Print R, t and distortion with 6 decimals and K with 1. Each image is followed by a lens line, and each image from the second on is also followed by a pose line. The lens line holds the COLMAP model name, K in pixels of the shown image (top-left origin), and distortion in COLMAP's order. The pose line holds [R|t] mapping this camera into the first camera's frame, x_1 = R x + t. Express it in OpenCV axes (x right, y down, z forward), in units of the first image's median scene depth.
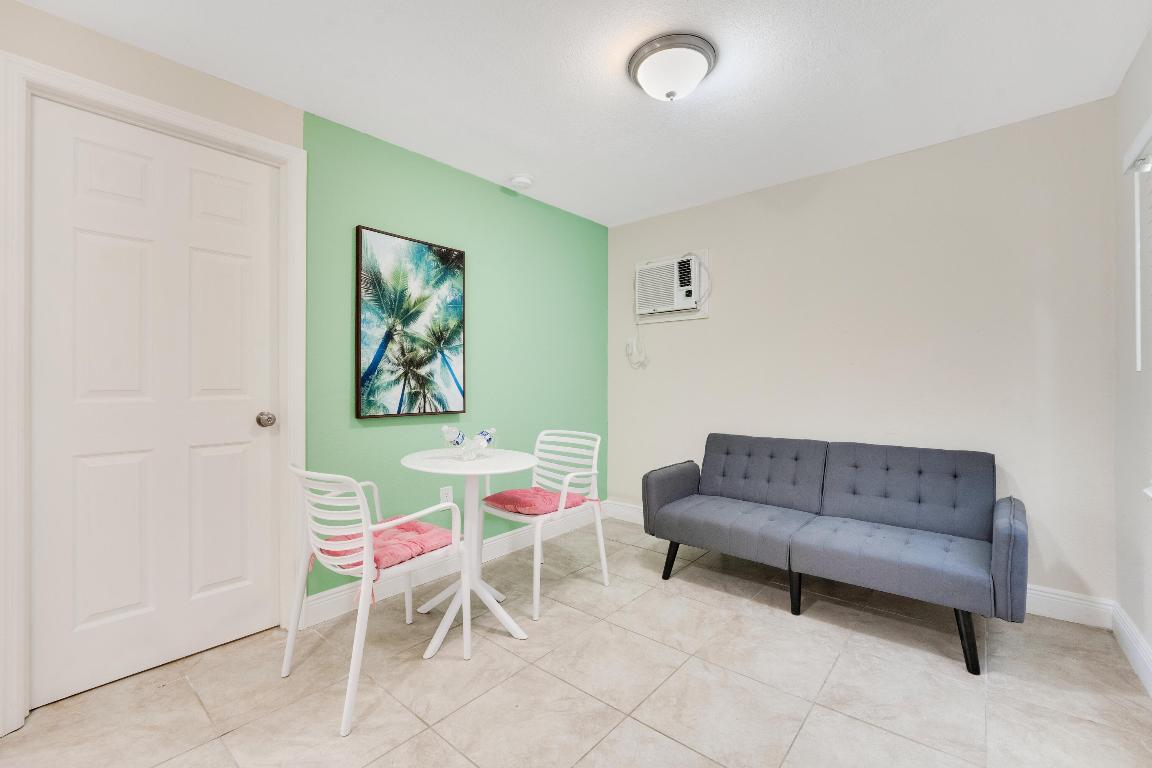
lens RADIAL K [[482.5, 0, 576.0], [0, 482.5, 384.0], [0, 0, 1]] dist [-0.001076, -0.000148]
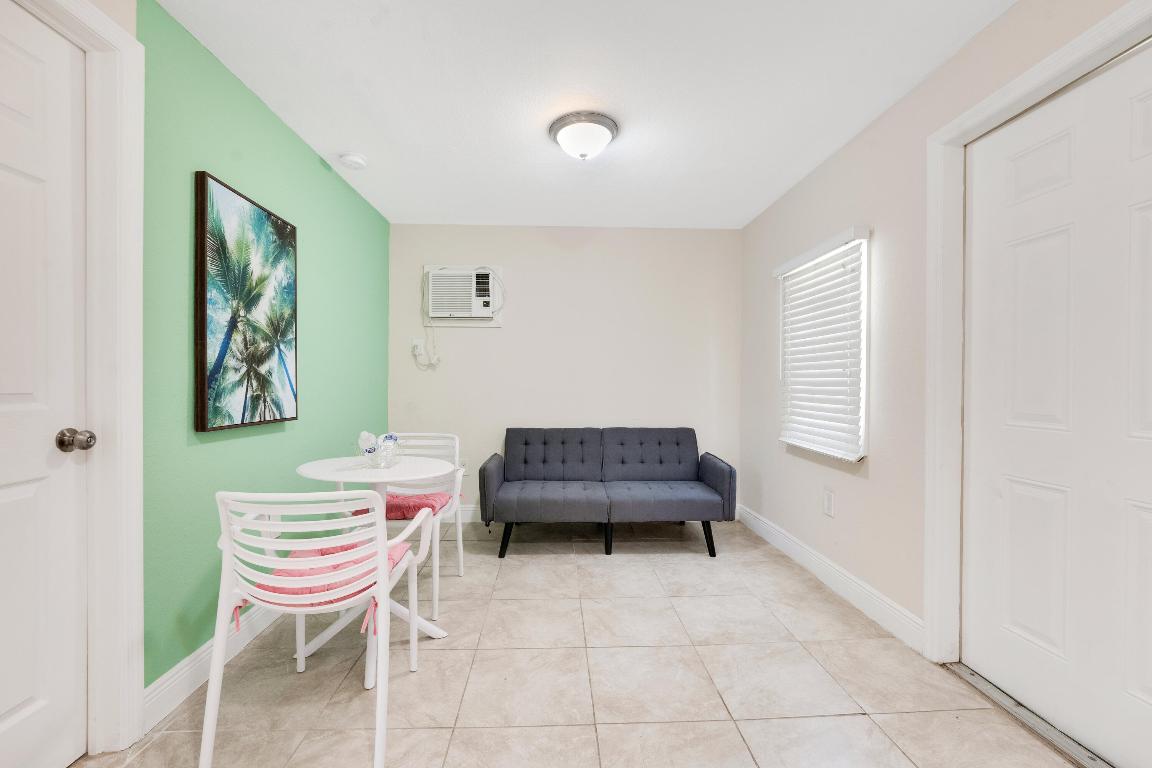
lens RADIAL K [[482.8, 0, 572.4], [0, 482.8, 389.8], [0, 0, 1]] dist [0.008684, -0.000031]
pose [[0.739001, -0.005572, 0.673681, -0.492208], [-0.001389, 0.999951, 0.009795, -0.001099], [-0.673702, -0.008174, 0.738958, 0.058294]]
